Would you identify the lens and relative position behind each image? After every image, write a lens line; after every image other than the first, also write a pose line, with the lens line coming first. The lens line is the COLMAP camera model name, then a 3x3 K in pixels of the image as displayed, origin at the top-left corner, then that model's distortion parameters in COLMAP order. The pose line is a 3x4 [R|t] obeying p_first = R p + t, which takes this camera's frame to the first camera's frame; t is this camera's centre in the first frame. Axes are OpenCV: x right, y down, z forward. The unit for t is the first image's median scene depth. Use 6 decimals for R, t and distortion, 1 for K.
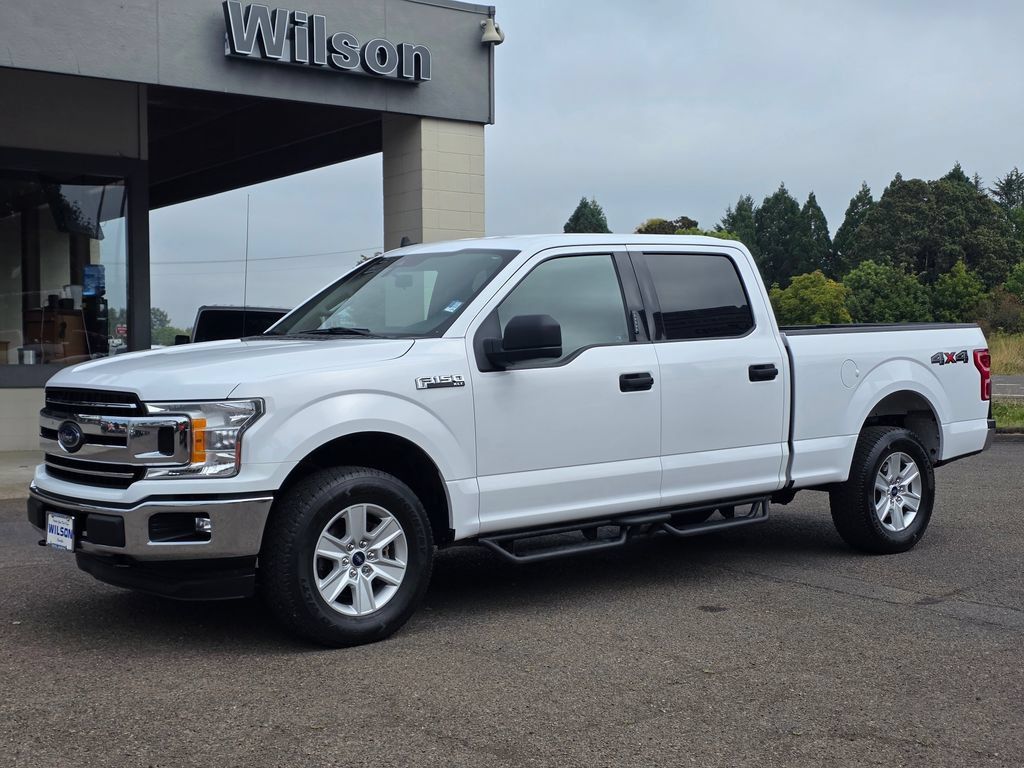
lens RADIAL K [[1380.2, 0, 507.7], [0, 1380.2, 393.2], [0, 0, 1]] dist [0.079585, 0.000000]
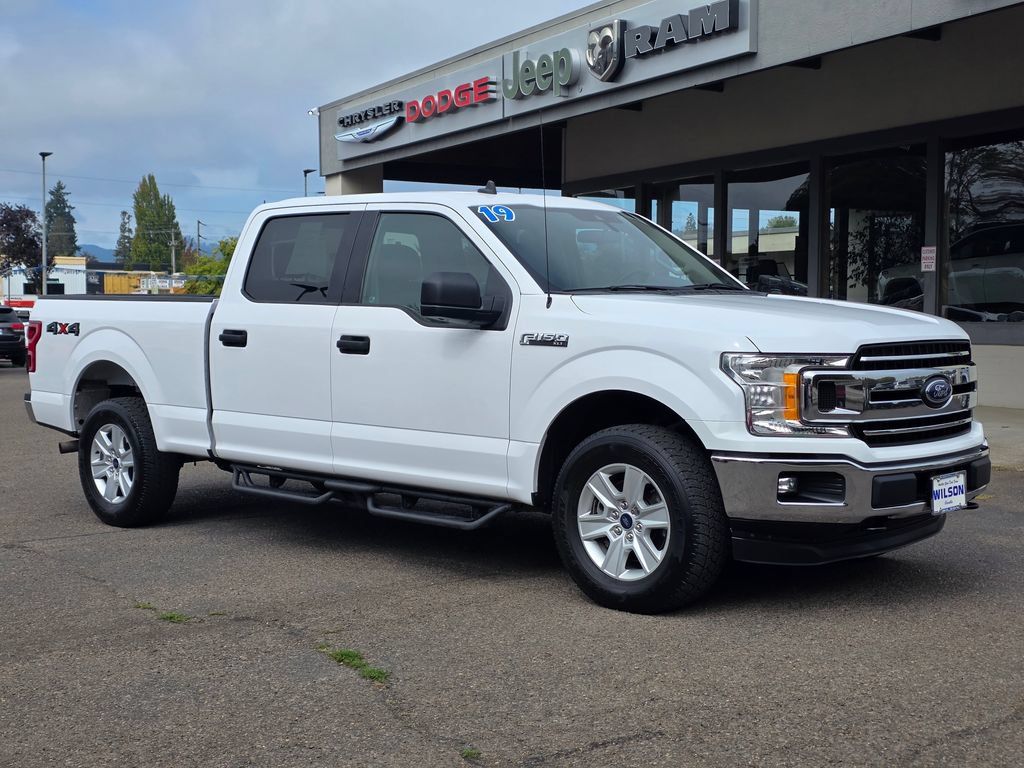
lens RADIAL K [[1380.2, 0, 505.2], [0, 1380.2, 393.3], [0, 0, 1]] dist [0.079585, 0.000000]
pose [[-0.128874, 0.061717, -0.989739, 1.135367], [-0.024003, 0.997575, 0.065332, -0.044707], [0.991370, 0.032176, -0.127080, 1.295496]]
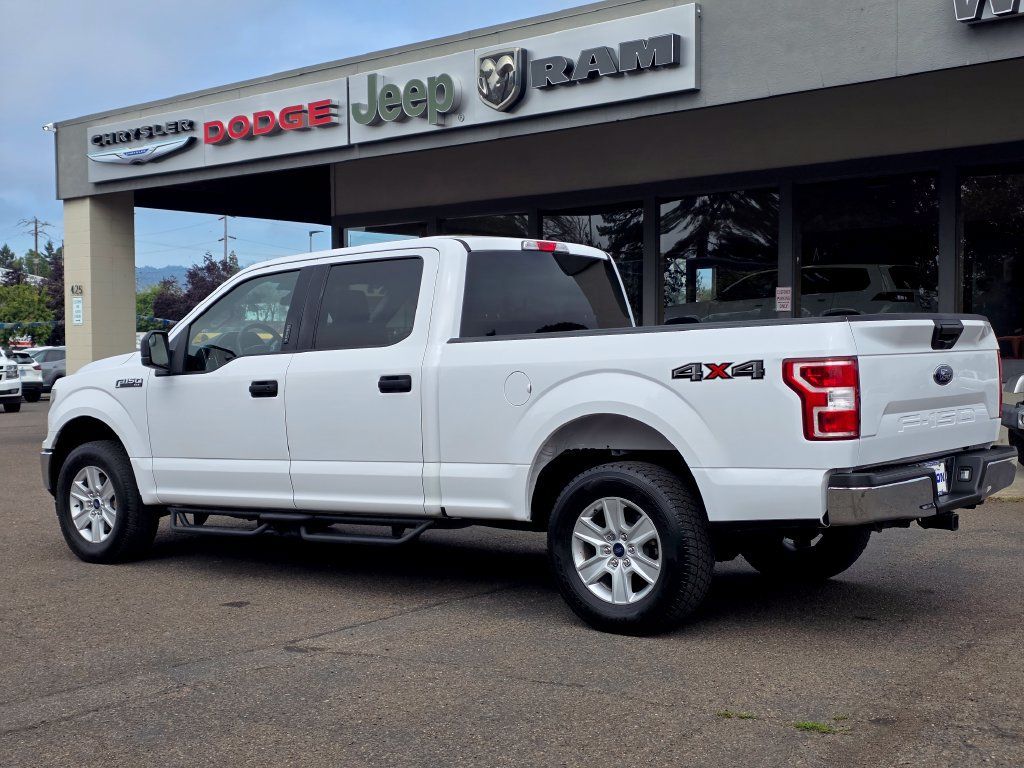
lens RADIAL K [[1380.2, 0, 502.2], [0, 1380.2, 394.9], [0, 0, 1]] dist [0.079585, 0.000000]
pose [[0.206743, 0.034826, -0.977775, 1.002156], [-0.020047, 0.999307, 0.031354, -0.034468], [0.978190, 0.013119, 0.207298, 0.800528]]
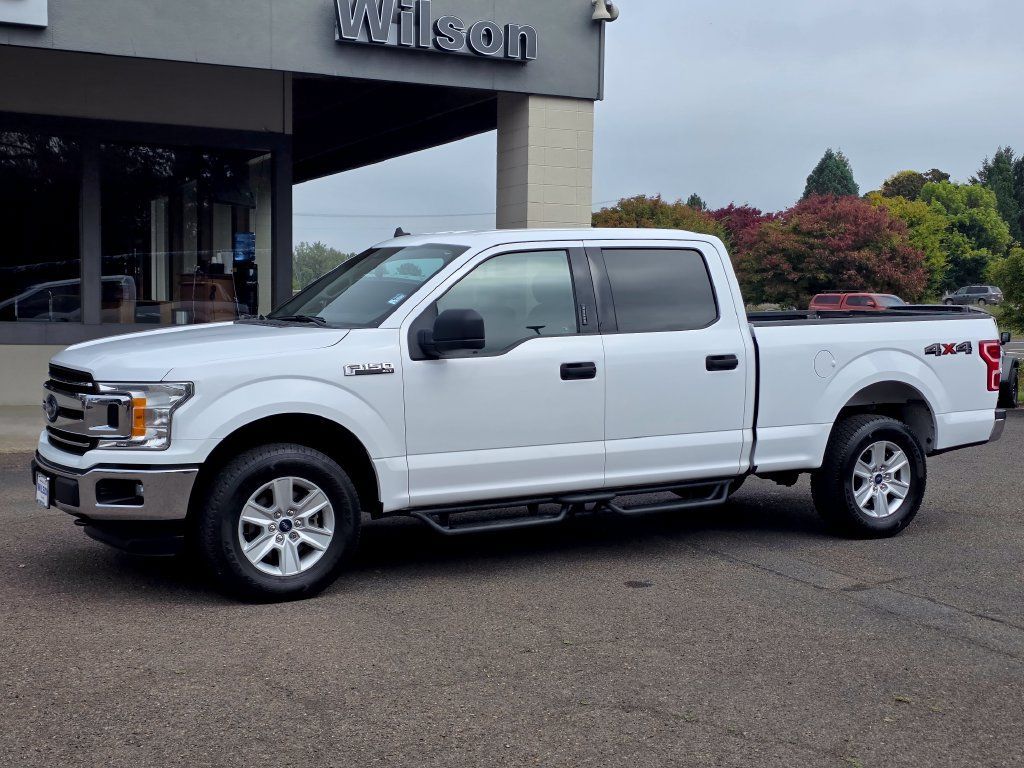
lens RADIAL K [[1380.2, 0, 519.6], [0, 1380.2, 395.5], [0, 0, 1]] dist [0.079585, 0.000000]
pose [[0.985555, 0.029820, -0.166707, 0.189839], [-0.023734, 0.998981, 0.038381, -0.024124], [0.167682, -0.033870, 0.985259, -0.052366]]
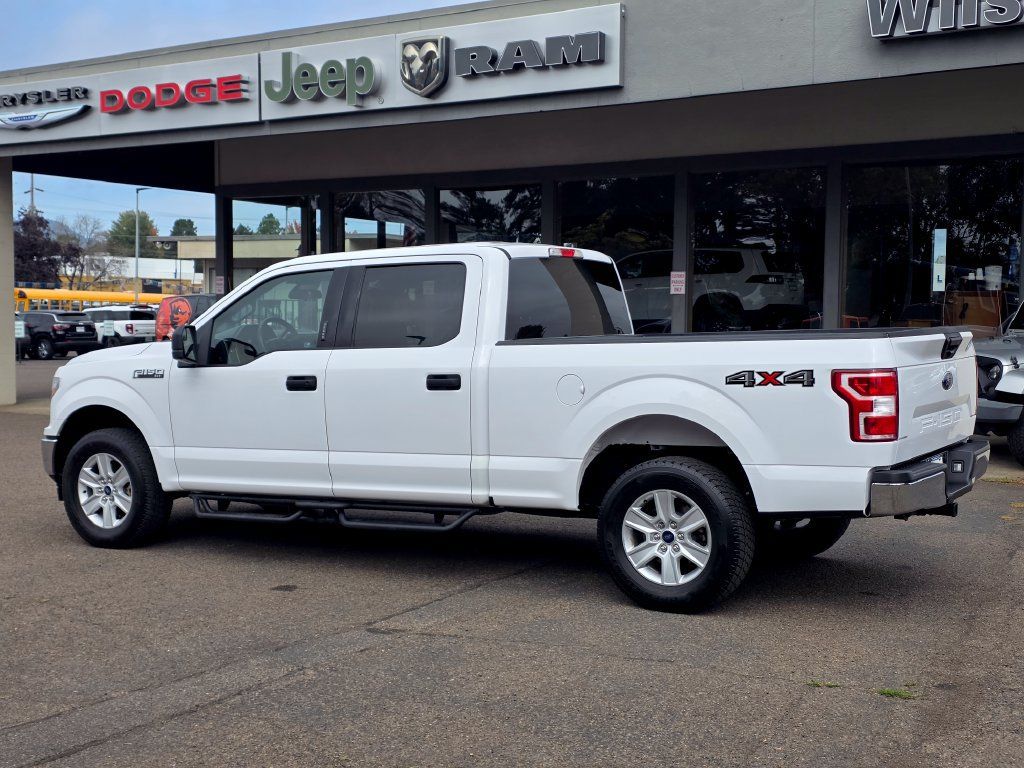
lens RADIAL K [[1380.2, 0, 513.4], [0, 1380.2, 399.0], [0, 0, 1]] dist [0.079585, 0.000000]
pose [[0.344566, 0.066147, -0.936429, 1.027586], [-0.032792, 0.997754, 0.058413, -0.056672], [0.938189, 0.010580, 0.345961, 0.642091]]
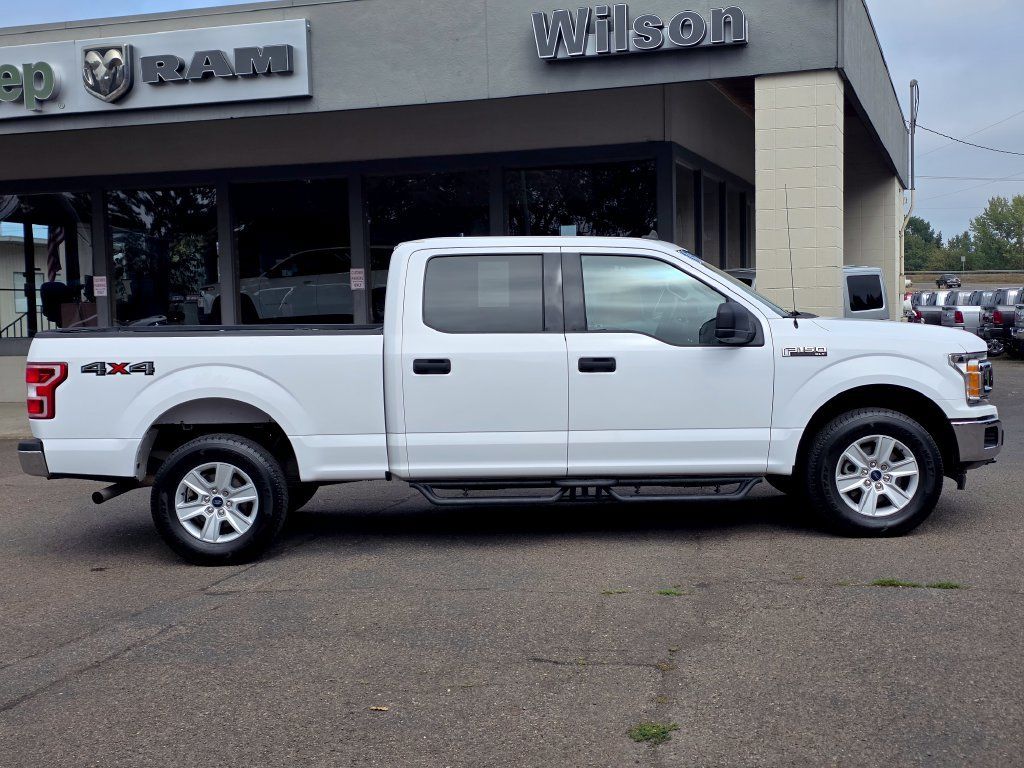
lens RADIAL K [[1380.2, 0, 509.6], [0, 1380.2, 392.7], [0, 0, 1]] dist [0.079585, 0.000000]
pose [[0.588625, 0.039459, -0.807442, 1.095118], [0.004677, 0.998625, 0.052211, -0.049739], [0.808393, -0.034509, 0.587631, 0.474969]]
